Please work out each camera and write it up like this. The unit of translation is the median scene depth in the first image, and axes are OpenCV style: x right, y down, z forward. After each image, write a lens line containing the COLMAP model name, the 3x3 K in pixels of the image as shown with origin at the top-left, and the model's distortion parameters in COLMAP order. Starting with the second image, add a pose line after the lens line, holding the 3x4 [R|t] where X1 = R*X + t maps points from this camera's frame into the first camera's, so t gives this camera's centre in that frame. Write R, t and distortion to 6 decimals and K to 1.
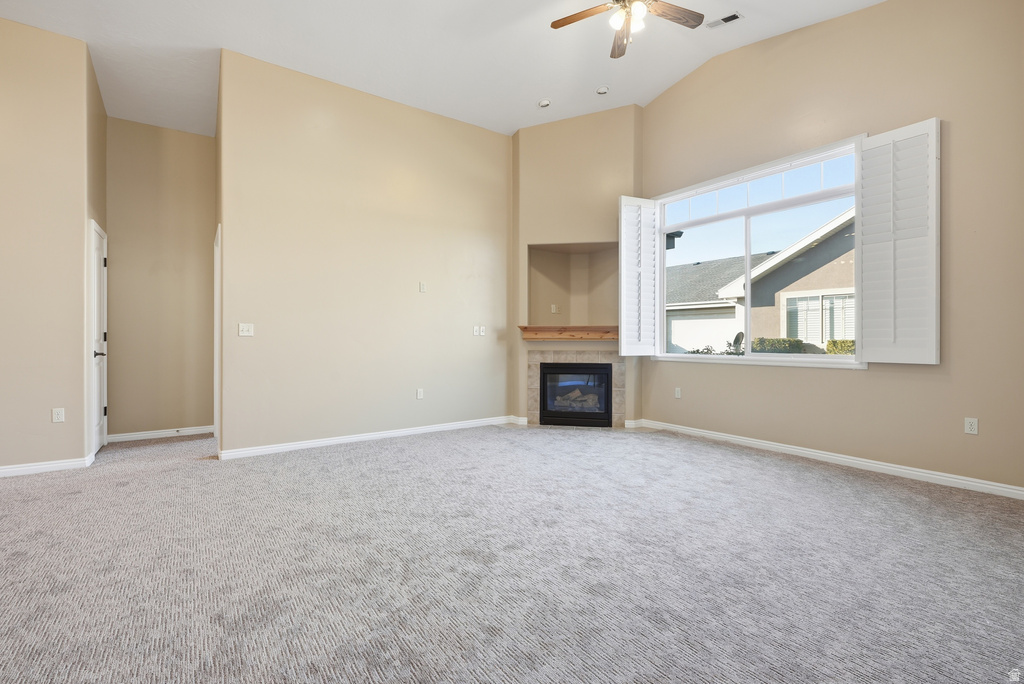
lens RADIAL K [[468.8, 0, 522.4], [0, 468.8, 337.5], [0, 0, 1]] dist [-0.011244, 0.004049]
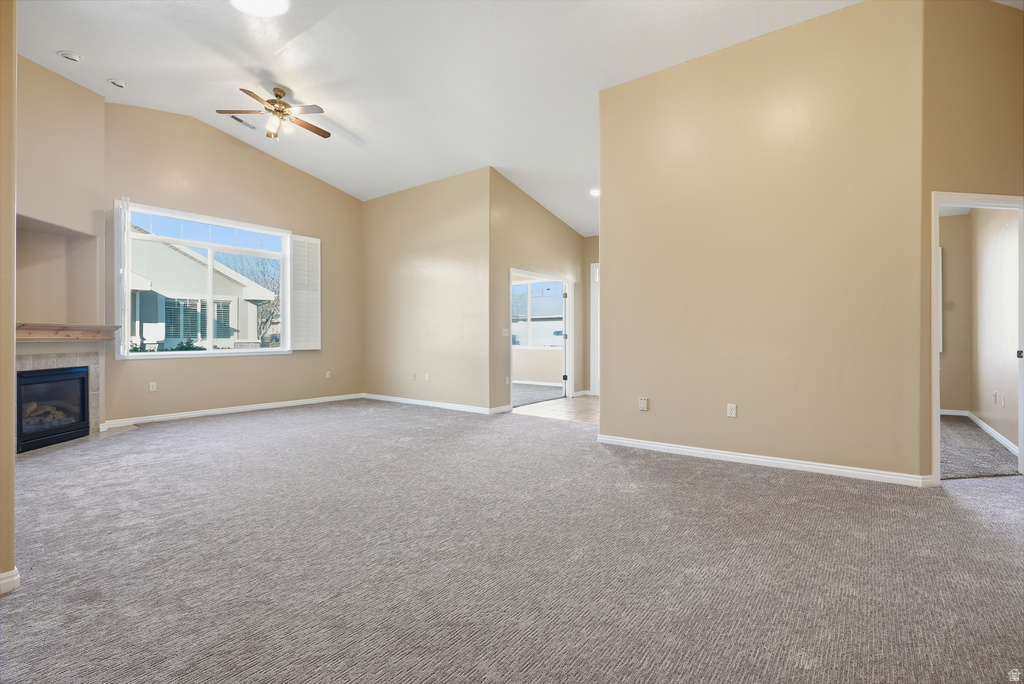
lens RADIAL K [[468.8, 0, 516.0], [0, 468.8, 336.1], [0, 0, 1]] dist [-0.011244, 0.004049]
pose [[-0.297669, 0.000552, 0.954669, -0.912762], [0.000099, 1.000000, -0.000548, -0.002484], [-0.954669, -0.000068, -0.297669, 0.458386]]
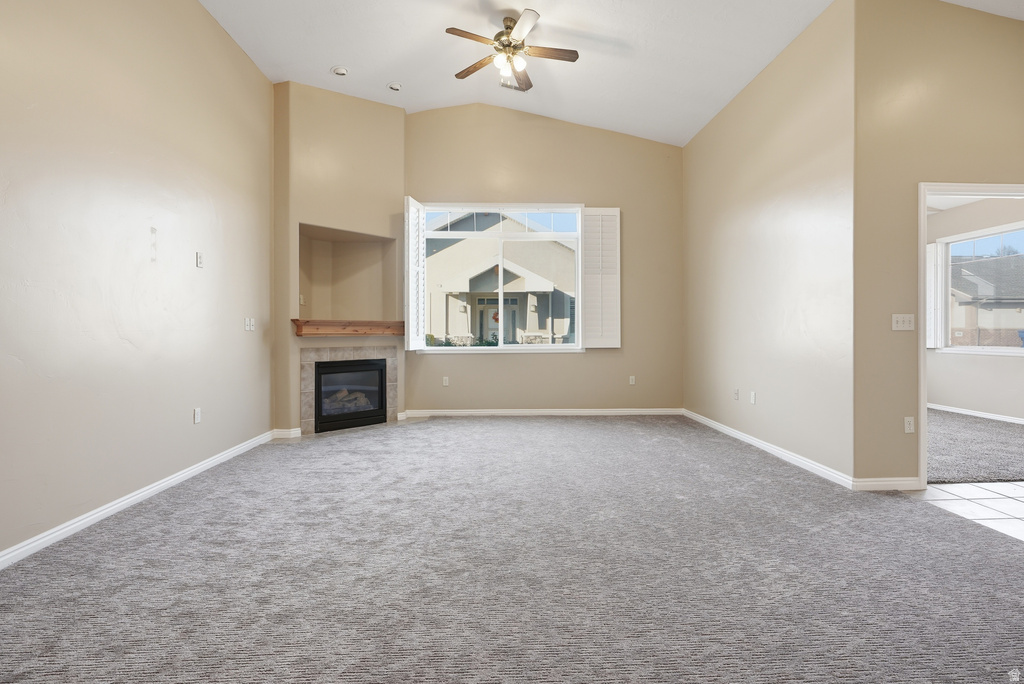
lens RADIAL K [[468.8, 0, 516.5], [0, 468.8, 334.7], [0, 0, 1]] dist [-0.011244, 0.004049]
pose [[0.544623, -0.006094, 0.838659, -0.486067], [0.001917, 0.999980, 0.006021, -0.001194], [-0.838679, -0.001672, 0.544624, 0.214018]]
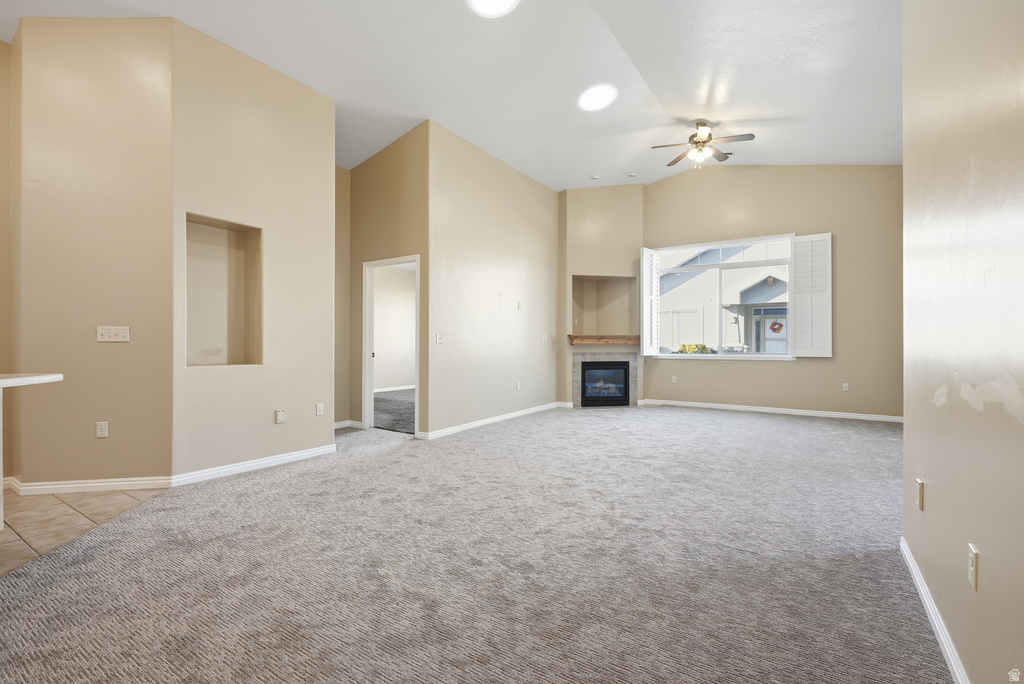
lens RADIAL K [[468.8, 0, 521.7], [0, 468.8, 341.6], [0, 0, 1]] dist [-0.011244, 0.004049]
pose [[0.927528, -0.000616, 0.373754, -0.637397], [0.000745, 1.000000, -0.000202, -0.004521], [-0.373754, 0.000466, 0.927528, -0.206640]]
